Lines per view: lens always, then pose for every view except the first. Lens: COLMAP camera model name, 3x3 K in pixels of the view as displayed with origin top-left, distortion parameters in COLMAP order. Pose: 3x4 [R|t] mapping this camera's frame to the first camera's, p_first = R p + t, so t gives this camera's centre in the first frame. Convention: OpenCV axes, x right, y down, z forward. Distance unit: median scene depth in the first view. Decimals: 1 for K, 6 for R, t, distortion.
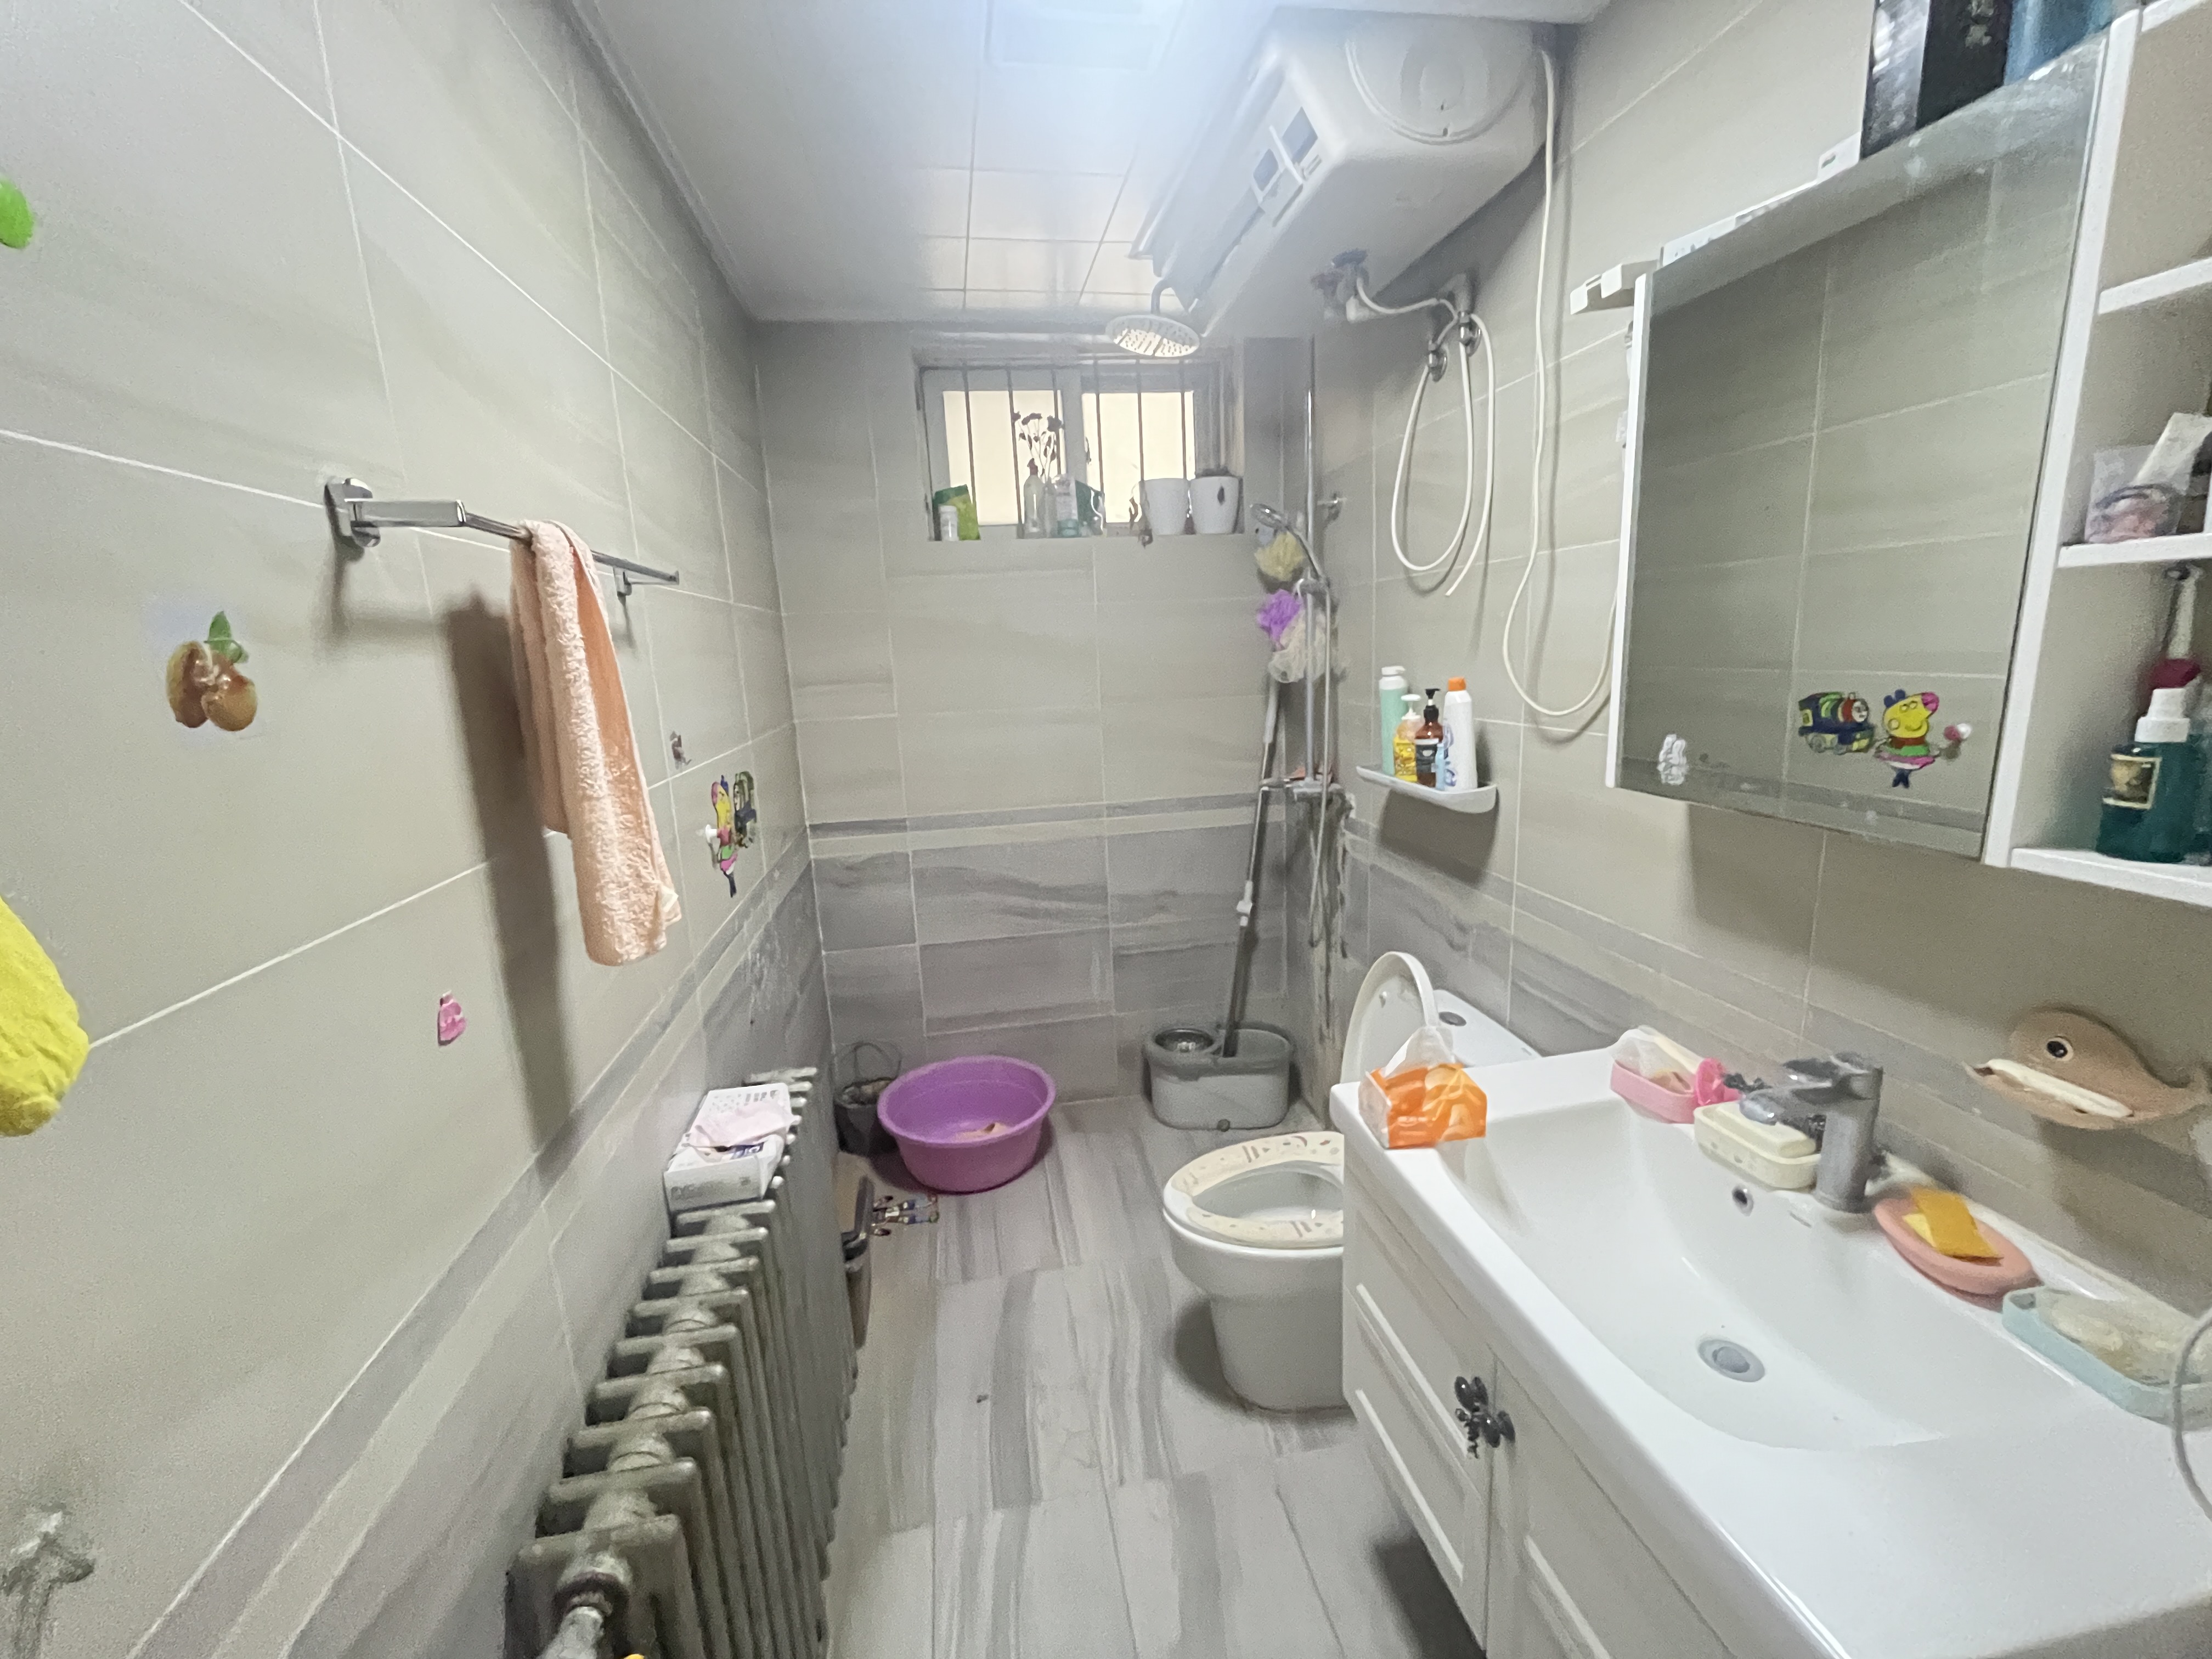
lens RADIAL K [[895.6, 0, 1106.0], [0, 895.6, 829.5], [0, 0, 1]] dist [-0.003151, 0.000032]
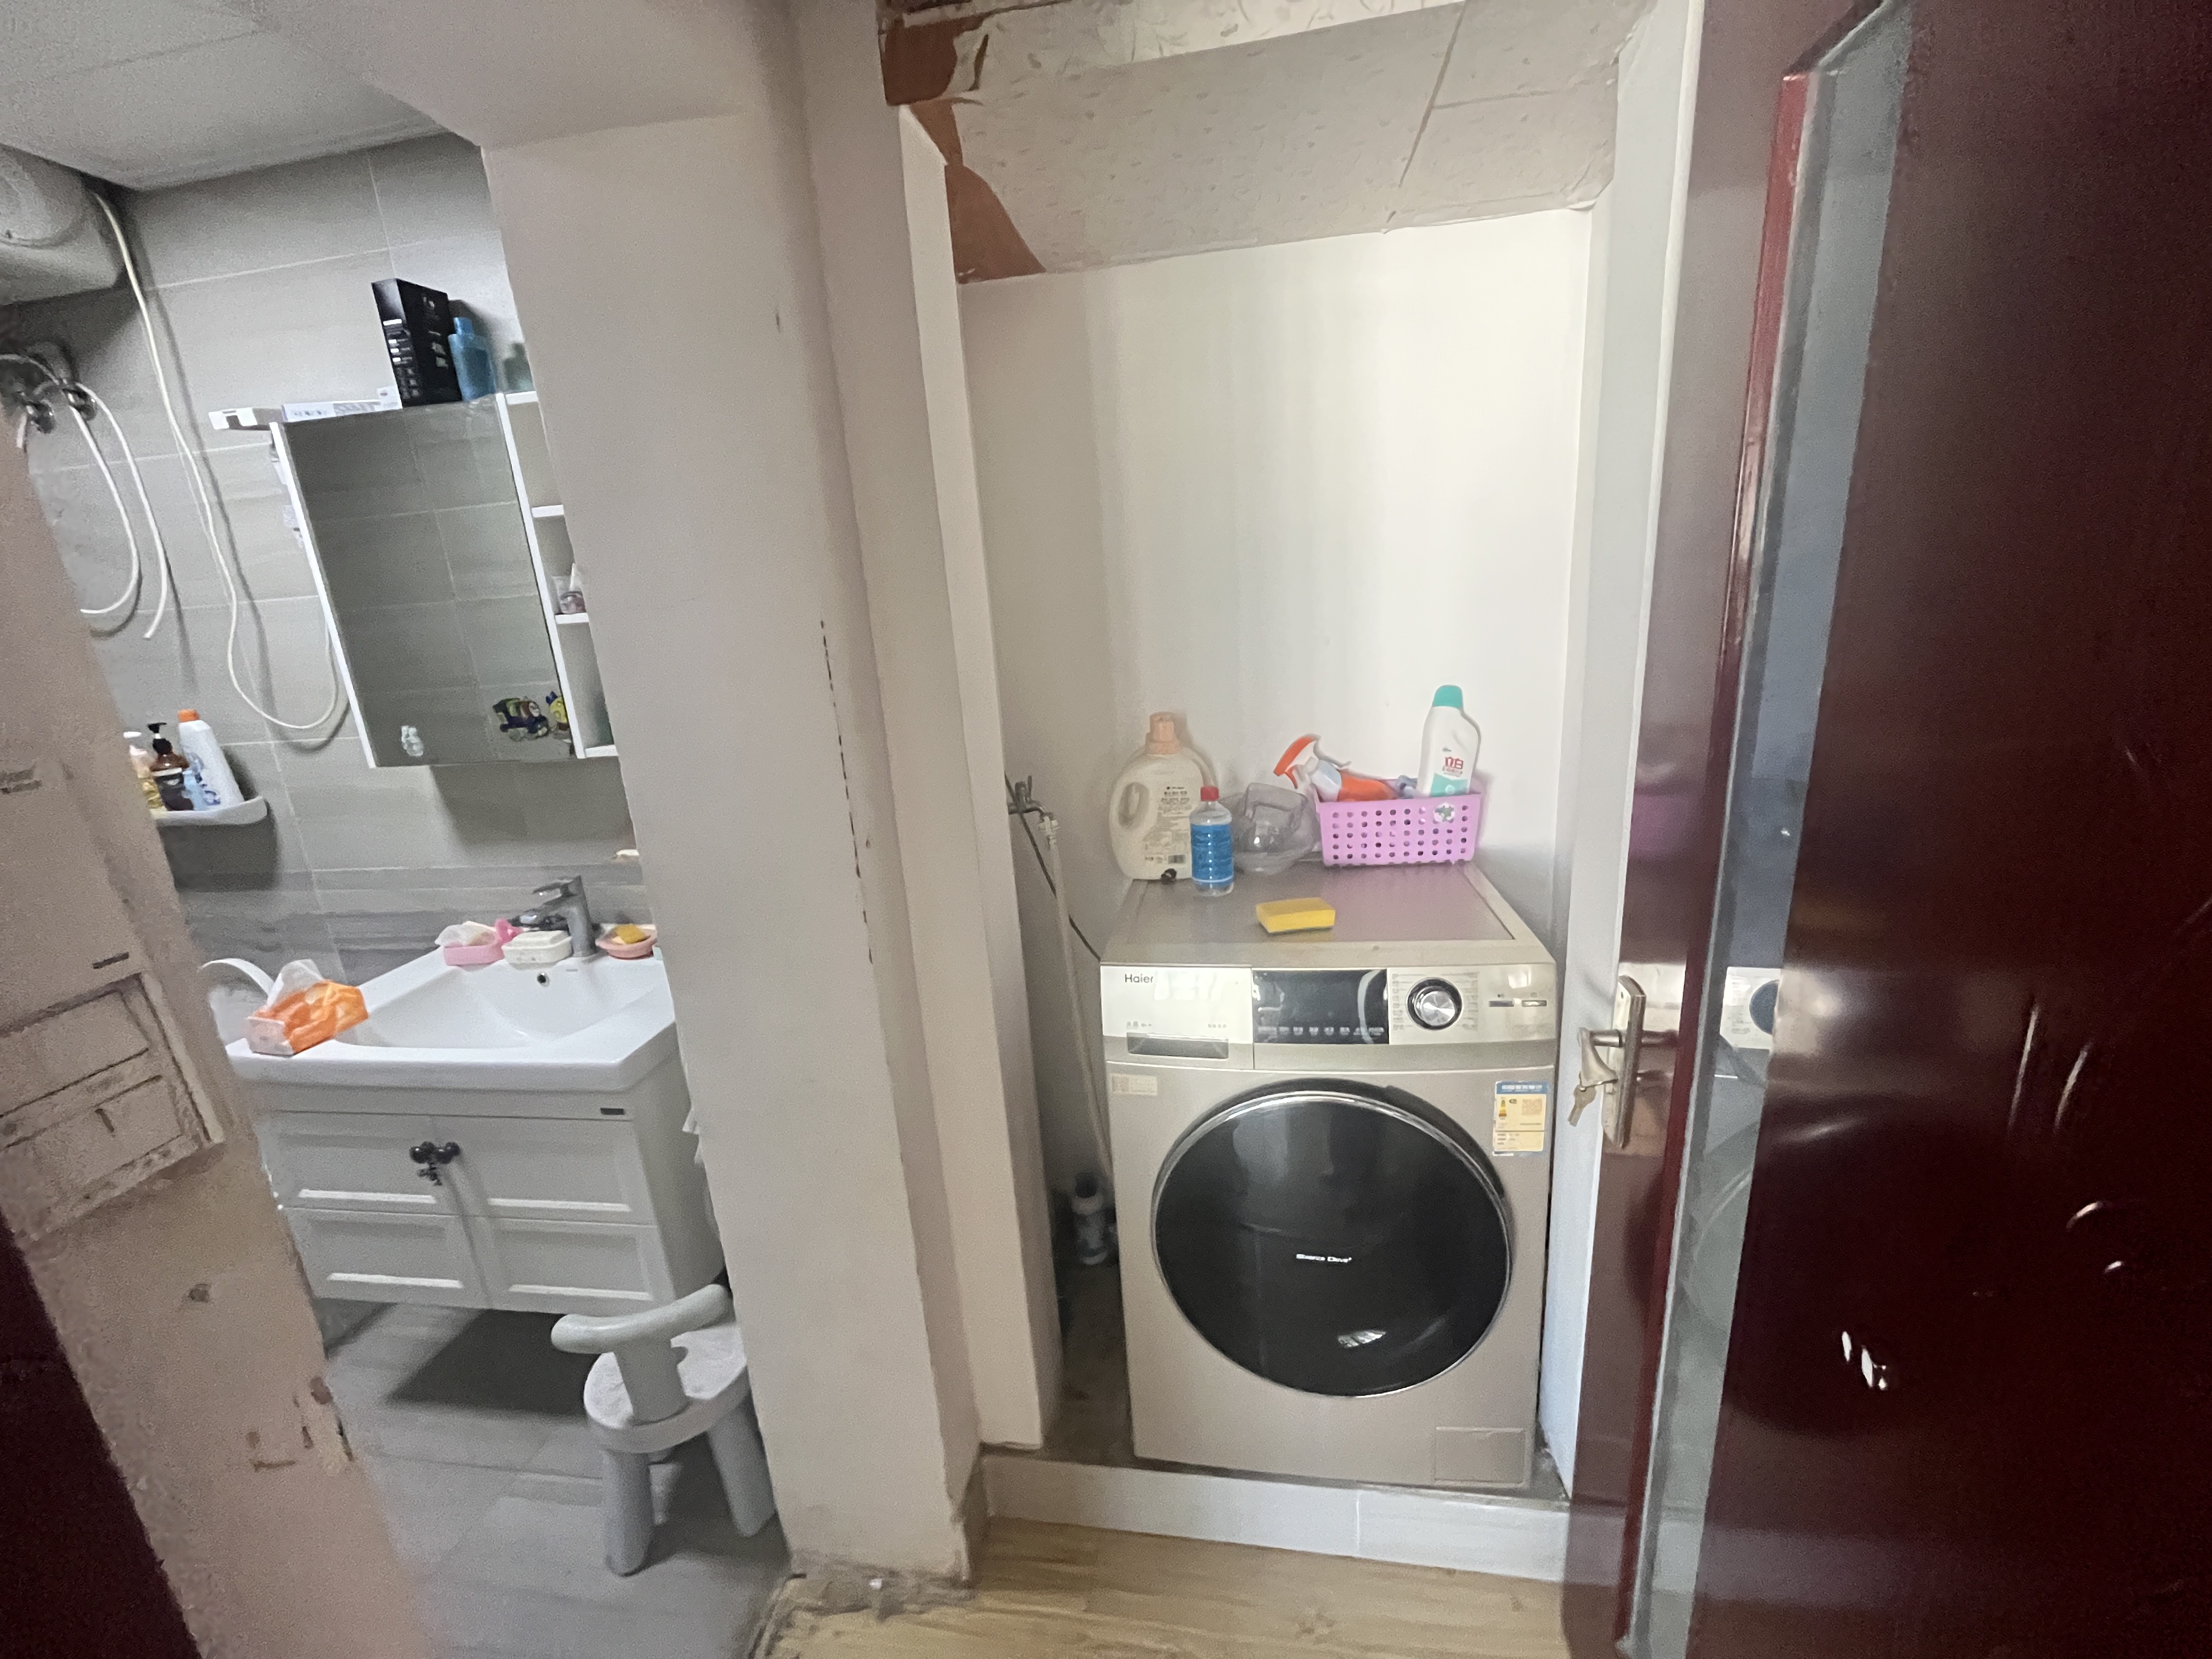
lens RADIAL K [[895.6, 0, 1106.0], [0, 895.6, 829.5], [0, 0, 1]] dist [-0.003151, 0.000032]
pose [[0.322006, -0.220575, 0.920684, -0.389935], [0.244728, 0.958821, 0.144119, 0.124013], [-0.914560, 0.178910, 0.362727, -0.565377]]
